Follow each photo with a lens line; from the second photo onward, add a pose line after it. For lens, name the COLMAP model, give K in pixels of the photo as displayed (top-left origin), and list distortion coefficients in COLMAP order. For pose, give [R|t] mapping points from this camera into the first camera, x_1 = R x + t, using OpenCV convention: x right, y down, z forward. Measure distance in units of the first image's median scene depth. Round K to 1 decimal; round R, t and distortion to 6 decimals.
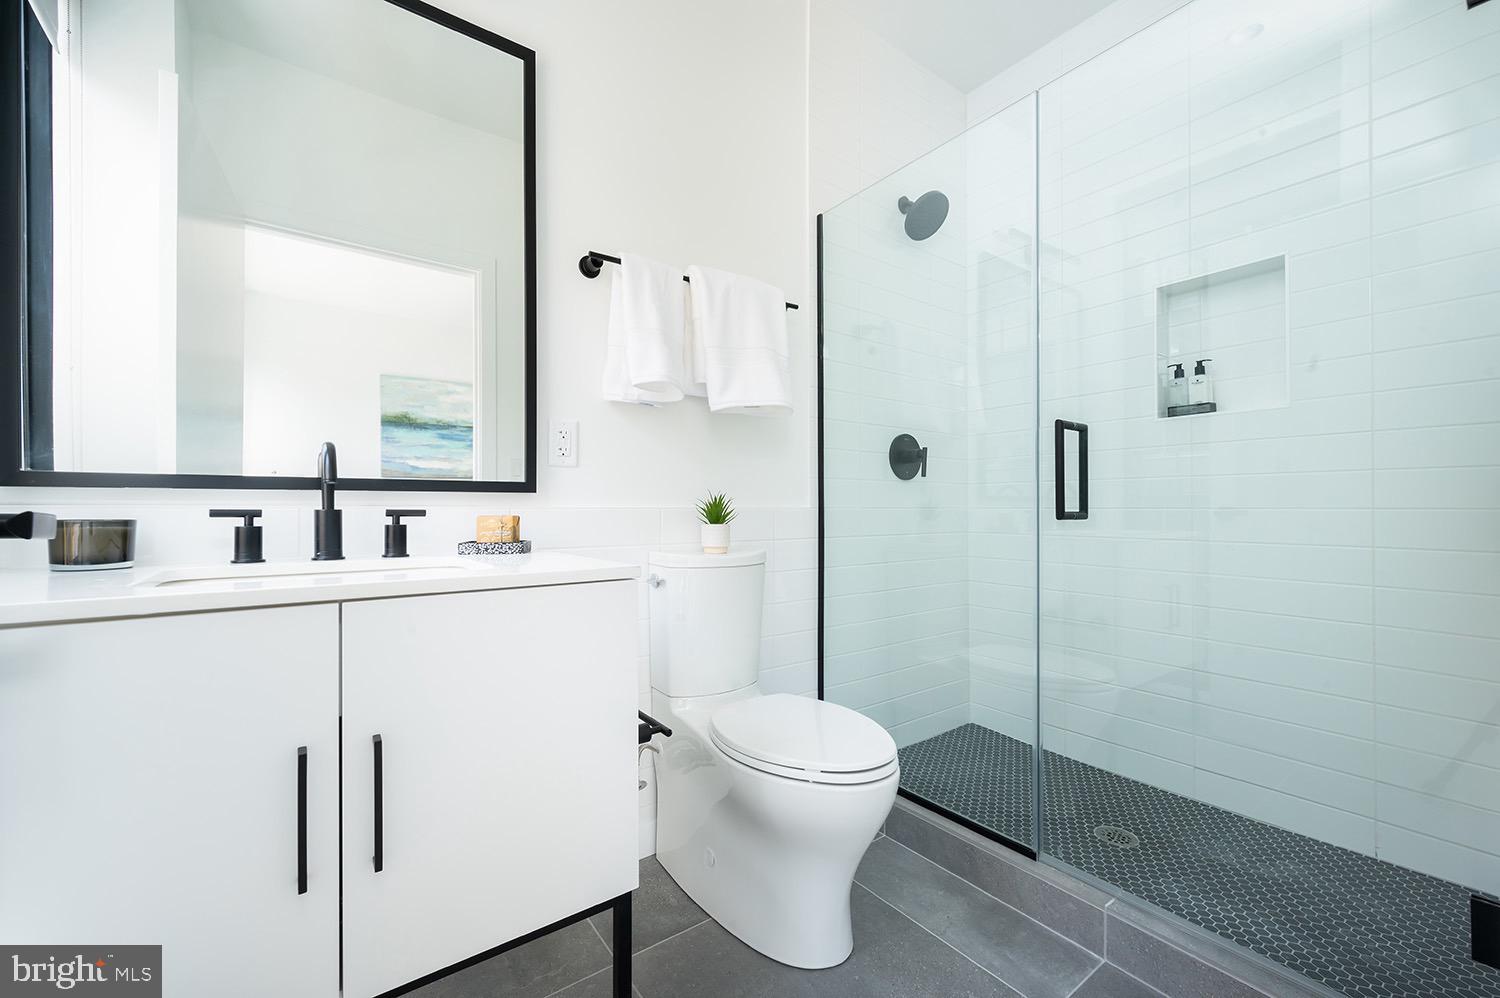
lens RADIAL K [[605.3, 0, 747.8], [0, 605.3, 506.7], [0, 0, 1]] dist [-0.014740, -0.000884]
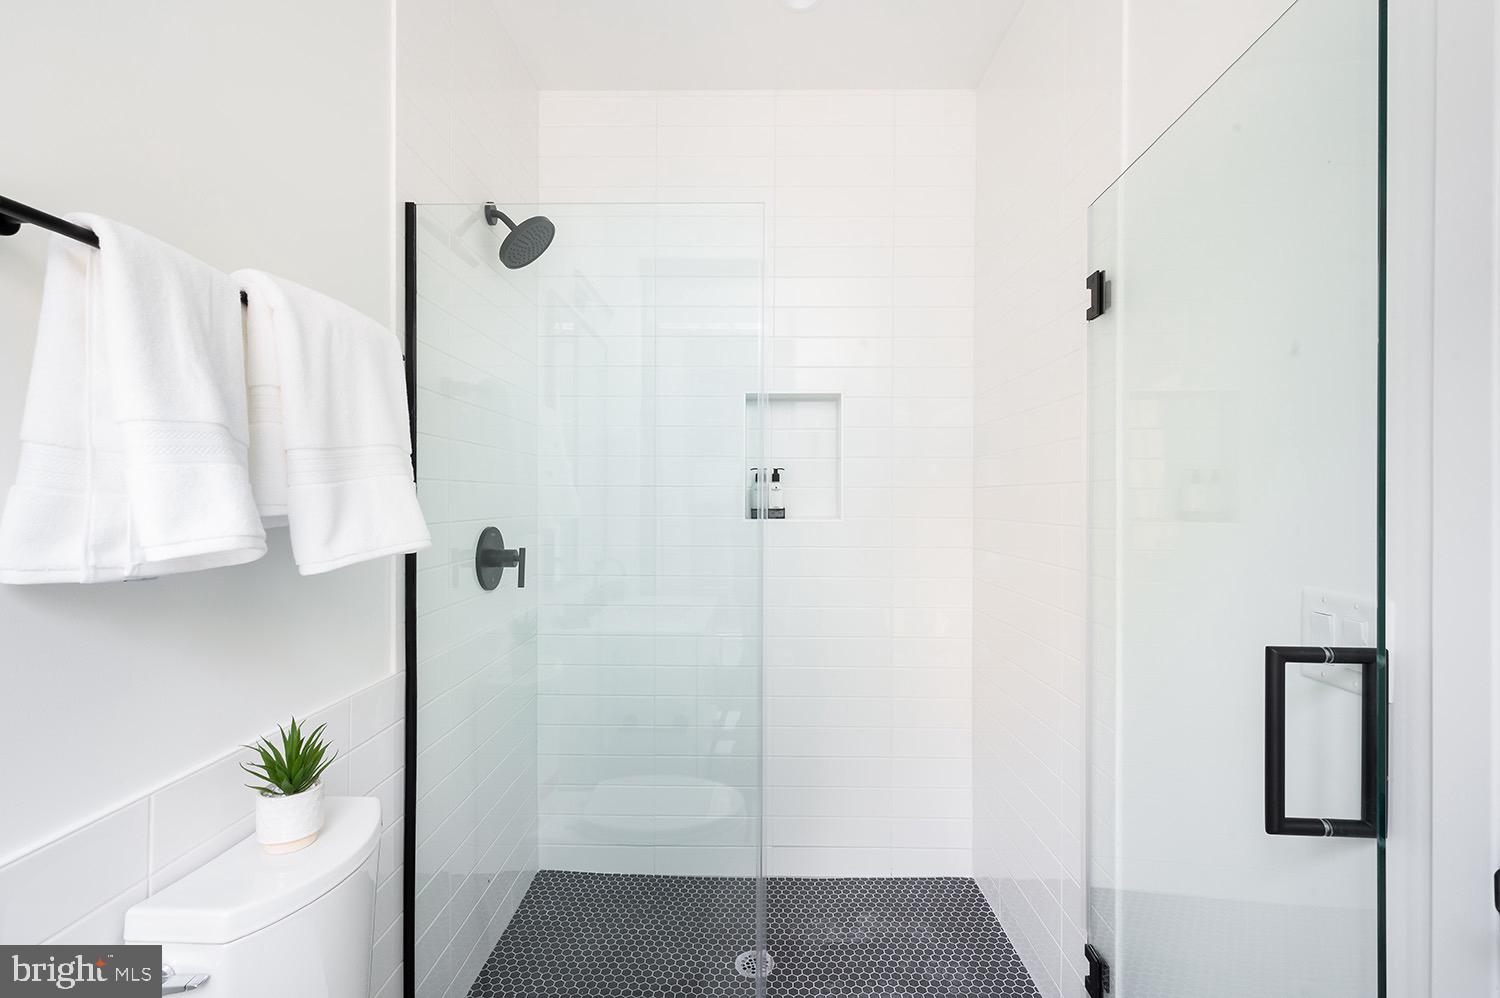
lens RADIAL K [[668.6, 0, 755.3], [0, 668.6, 499.8], [0, 0, 1]] dist [0.019589, 0.000308]
pose [[0.590268, 0.000831, 0.807207, -0.329034], [-0.010576, 0.999922, 0.006704, -0.256829], [-0.807138, -0.012494, 0.590231, 0.410002]]
